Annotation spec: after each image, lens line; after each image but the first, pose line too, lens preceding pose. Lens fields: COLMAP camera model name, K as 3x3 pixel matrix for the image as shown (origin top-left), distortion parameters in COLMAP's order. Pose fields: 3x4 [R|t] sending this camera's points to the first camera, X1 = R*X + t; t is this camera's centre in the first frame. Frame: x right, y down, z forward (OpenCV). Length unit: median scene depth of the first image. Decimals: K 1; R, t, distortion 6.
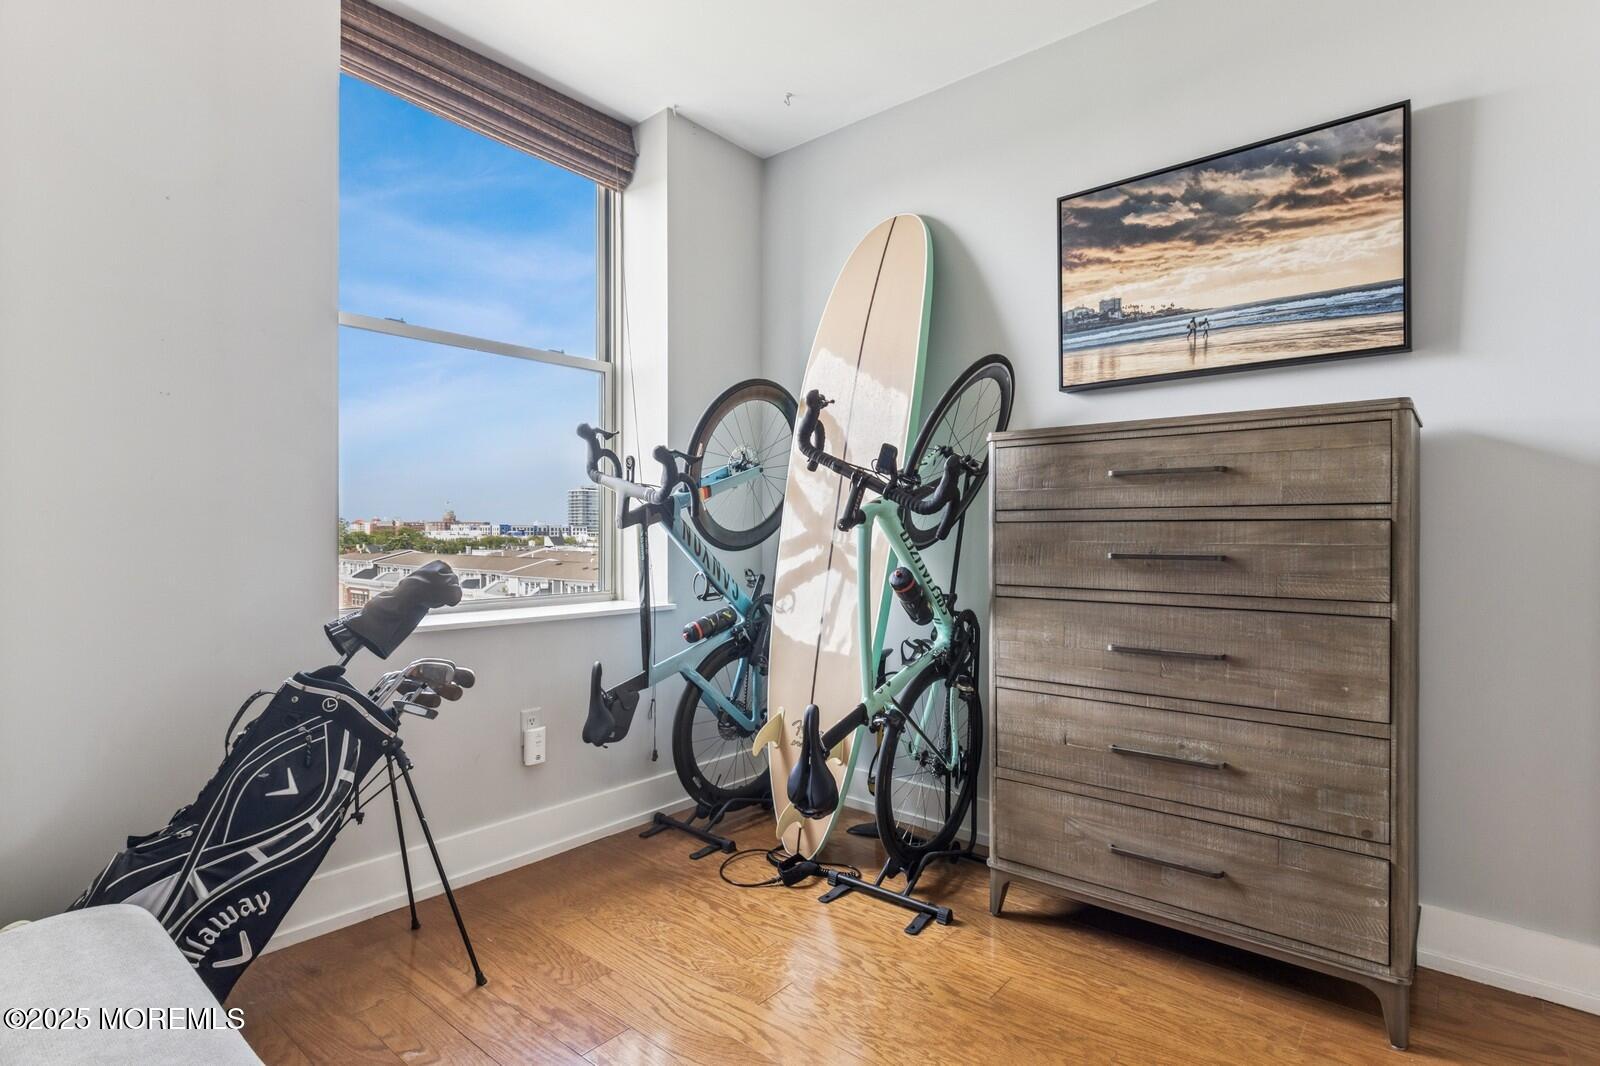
lens RADIAL K [[785.9, 0, 791.9], [0, 785.9, 534.9], [0, 0, 1]] dist [0.000094, 0.000088]
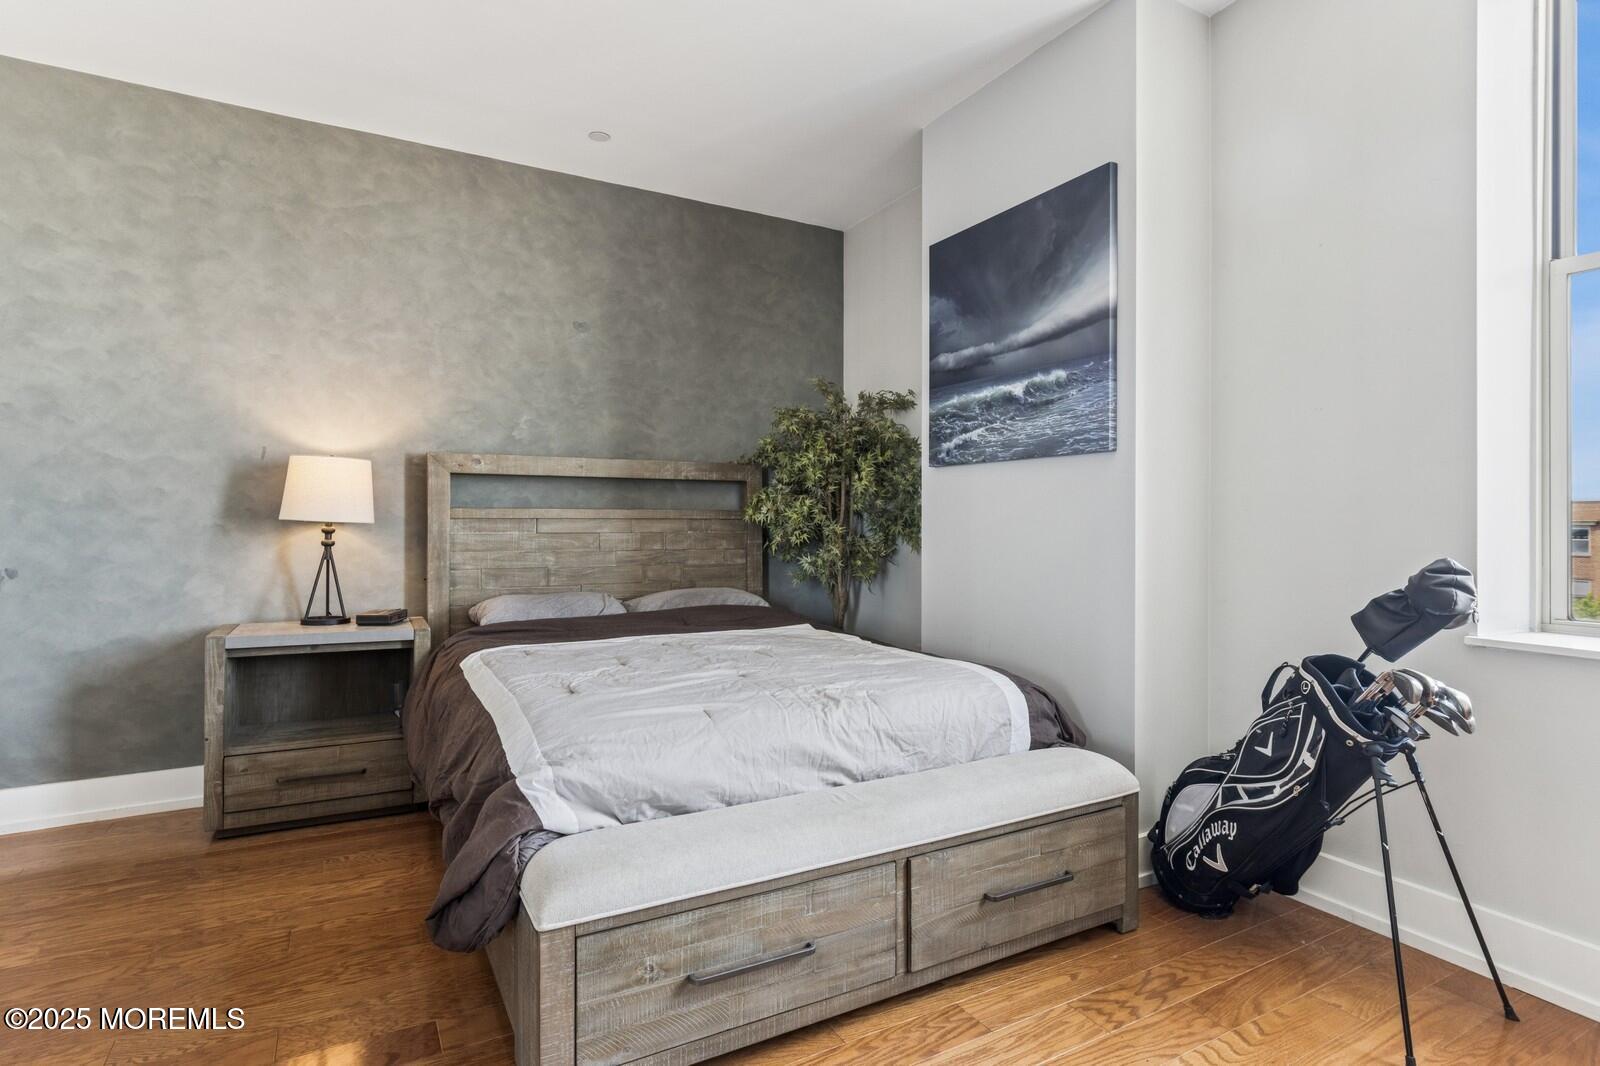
lens RADIAL K [[785.9, 0, 797.3], [0, 785.9, 530.6], [0, 0, 1]] dist [0.000094, 0.000088]
pose [[-0.357477, -0.001802, -0.933920, 0.662619], [-0.003031, 0.999995, -0.000769, 0.008369], [0.933917, 0.002556, -0.357481, 0.763454]]
